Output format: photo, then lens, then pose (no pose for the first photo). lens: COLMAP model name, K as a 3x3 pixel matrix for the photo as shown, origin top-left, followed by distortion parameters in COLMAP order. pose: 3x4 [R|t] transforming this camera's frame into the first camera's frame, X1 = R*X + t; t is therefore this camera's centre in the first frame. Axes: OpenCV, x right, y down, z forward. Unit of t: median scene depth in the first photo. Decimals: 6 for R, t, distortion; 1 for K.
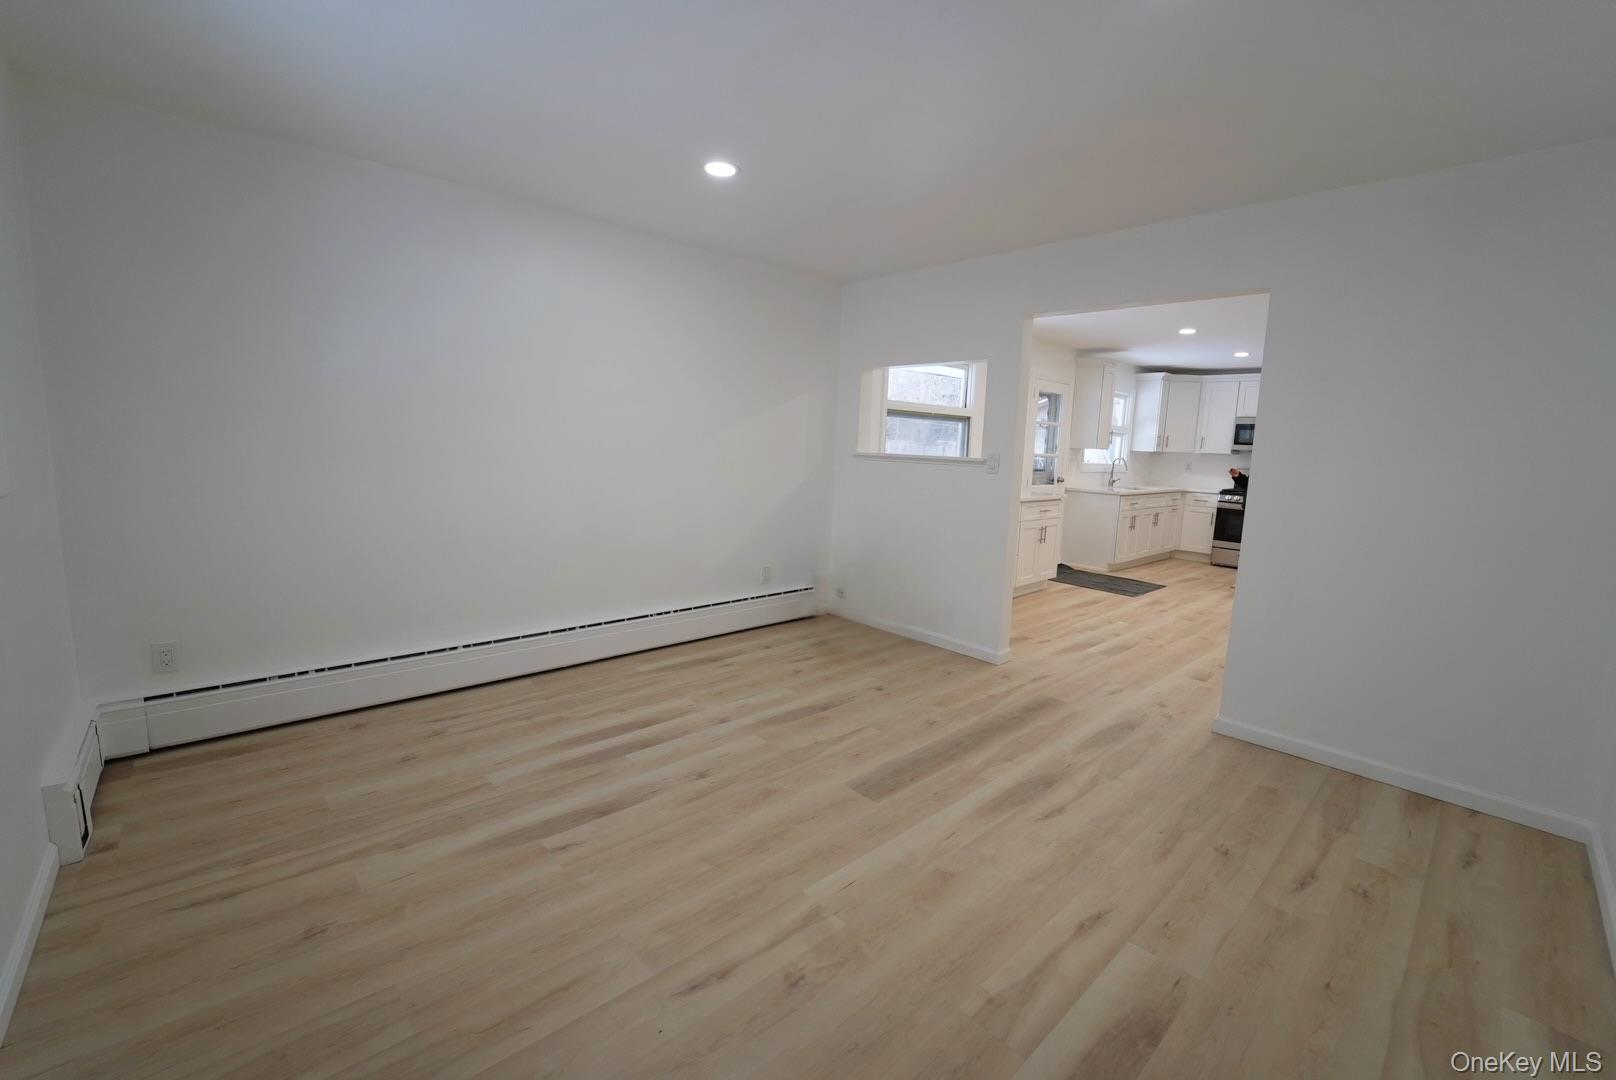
lens RADIAL K [[659.5, 0, 826.4], [0, 659.5, 518.2], [0, 0, 1]] dist [-0.018007, -0.000062]
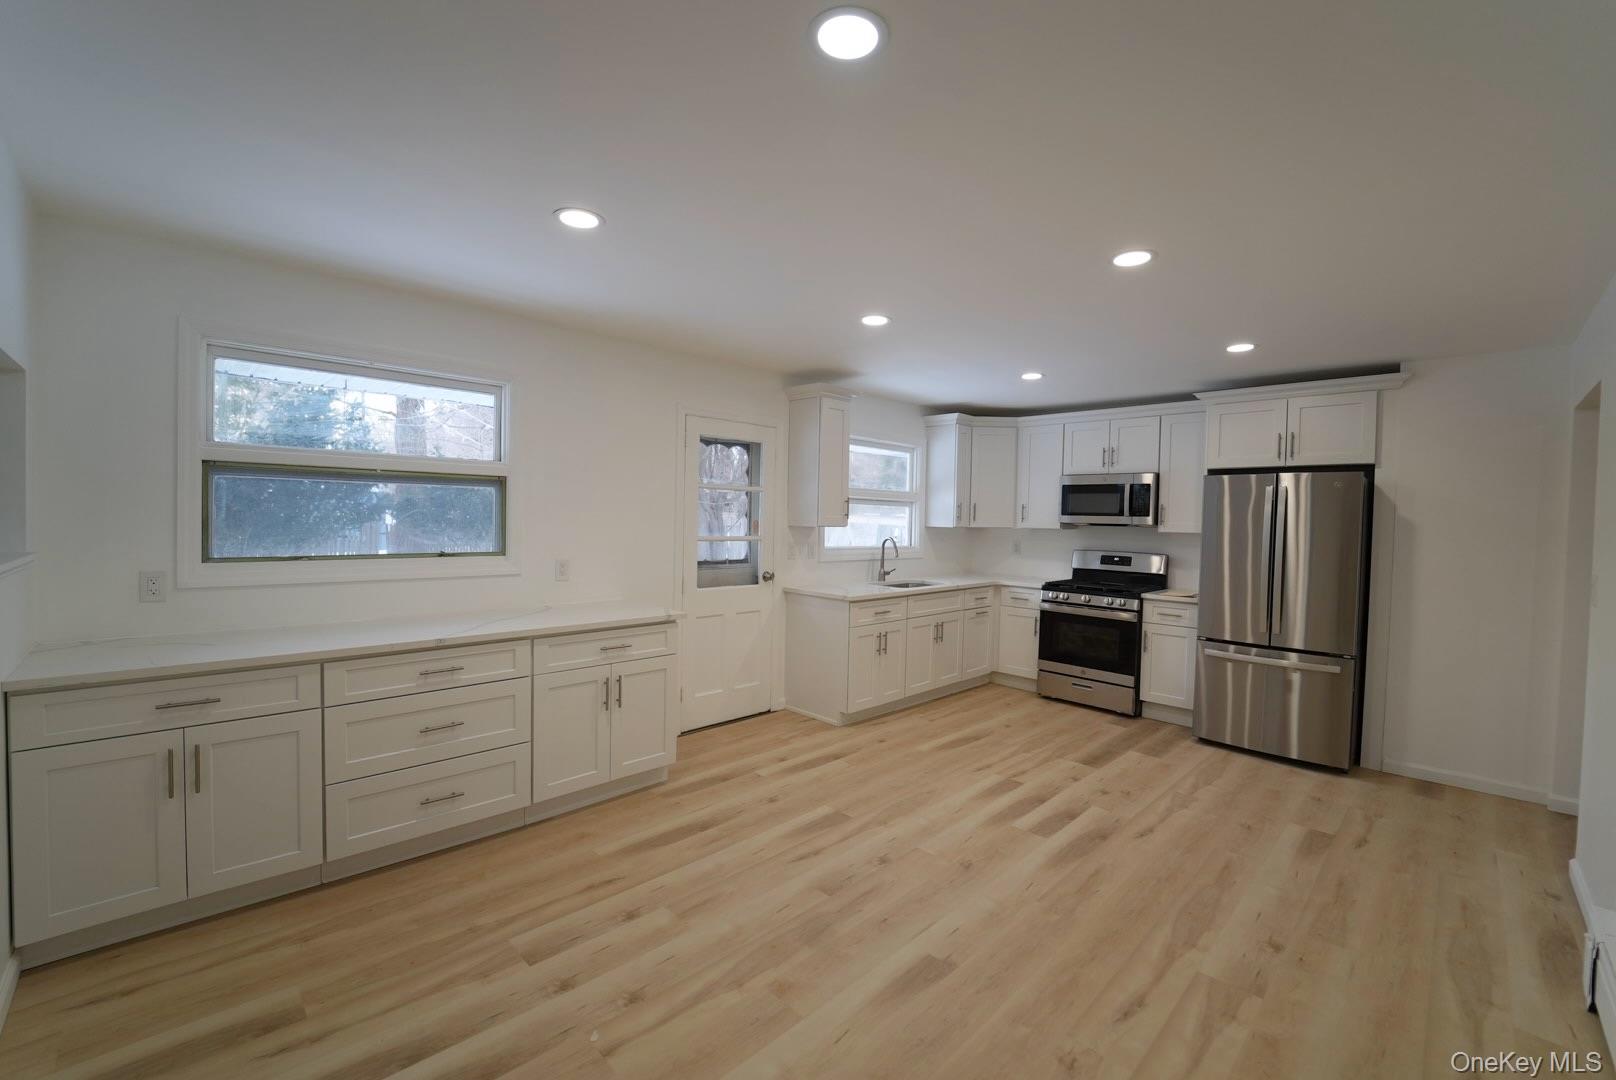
lens RADIAL K [[659.5, 0, 826.4], [0, 659.5, 518.2], [0, 0, 1]] dist [-0.018007, -0.000062]
pose [[0.999294, -0.016771, 0.033609, 0.357866], [0.020446, 0.993480, -0.112158, -0.038095], [-0.031509, 0.112766, 0.993122, 0.333302]]
